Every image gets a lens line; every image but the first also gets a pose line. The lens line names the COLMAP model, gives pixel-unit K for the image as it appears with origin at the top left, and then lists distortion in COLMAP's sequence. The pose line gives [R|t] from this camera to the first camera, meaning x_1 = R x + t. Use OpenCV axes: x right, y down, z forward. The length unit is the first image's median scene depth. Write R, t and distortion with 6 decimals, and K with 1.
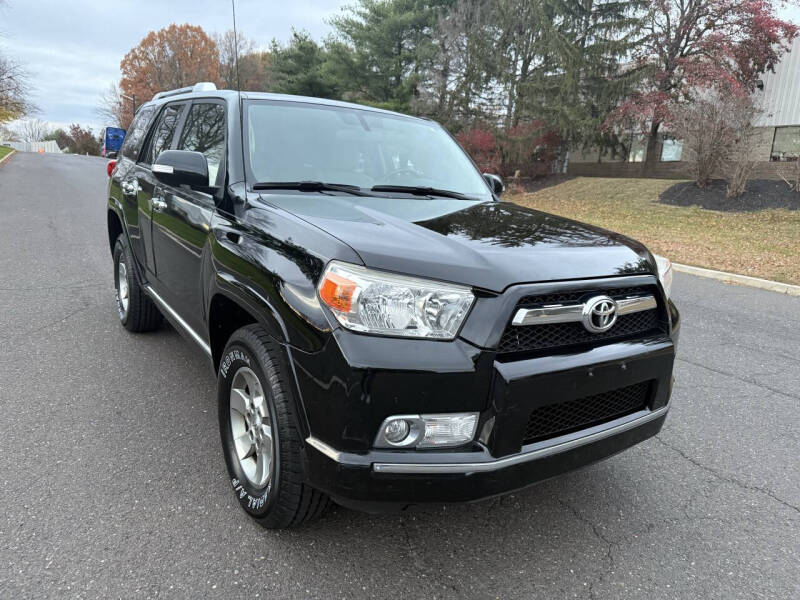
lens RADIAL K [[566.1, 0, 400.0], [0, 566.1, 300.0], [0, 0, 1]] dist [0.023986, -0.030181]
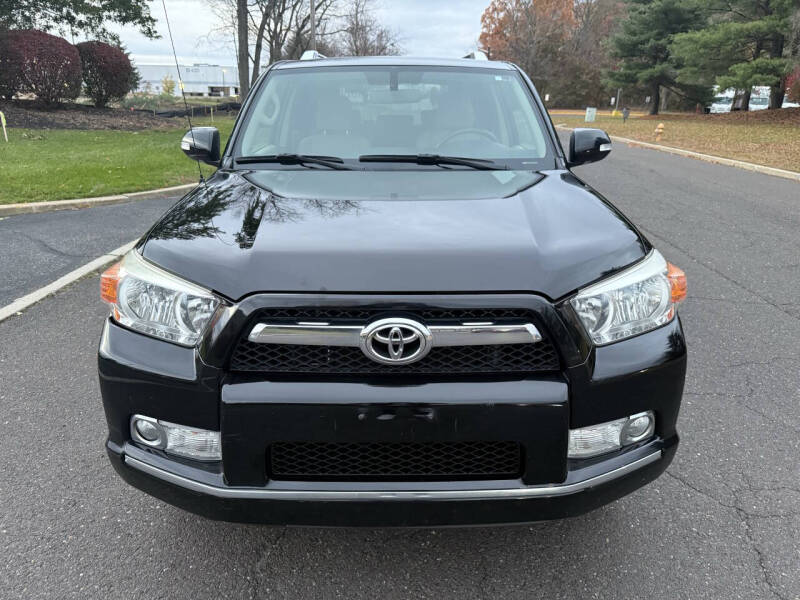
lens RADIAL K [[566.5, 0, 398.6], [0, 566.5, 295.0], [0, 0, 1]] dist [0.005484, -0.002909]
pose [[0.846351, 0.113118, -0.520475, 0.761254], [-0.070005, 0.992335, 0.101833, -0.116146], [0.528005, -0.049751, 0.847783, 0.376496]]
